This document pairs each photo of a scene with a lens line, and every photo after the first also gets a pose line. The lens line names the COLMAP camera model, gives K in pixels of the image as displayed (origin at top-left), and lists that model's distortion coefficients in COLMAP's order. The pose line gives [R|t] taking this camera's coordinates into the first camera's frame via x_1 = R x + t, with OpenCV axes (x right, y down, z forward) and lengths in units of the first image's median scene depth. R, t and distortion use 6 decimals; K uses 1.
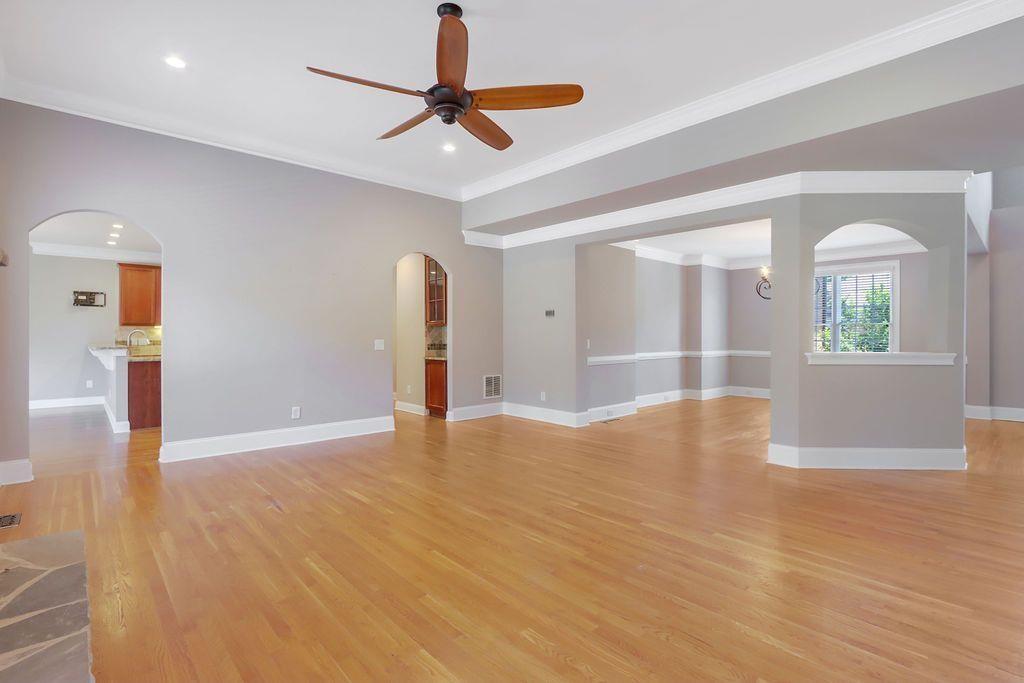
lens RADIAL K [[475.3, 0, 509.3], [0, 475.3, 334.3], [0, 0, 1]] dist [-0.016827, 0.000247]
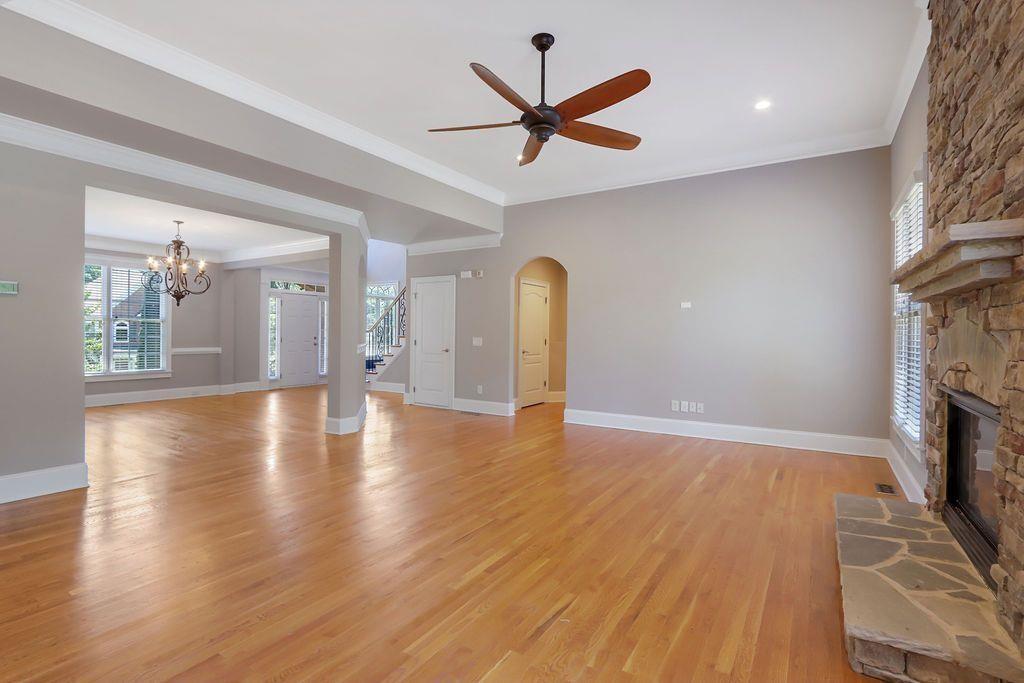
lens RADIAL K [[475.3, 0, 509.3], [0, 475.3, 334.3], [0, 0, 1]] dist [-0.016827, 0.000247]
pose [[-0.241541, -0.006565, 0.970368, -0.390822], [-0.007956, 0.999957, 0.004784, -0.001219], [-0.970358, -0.006565, -0.241583, 0.442804]]
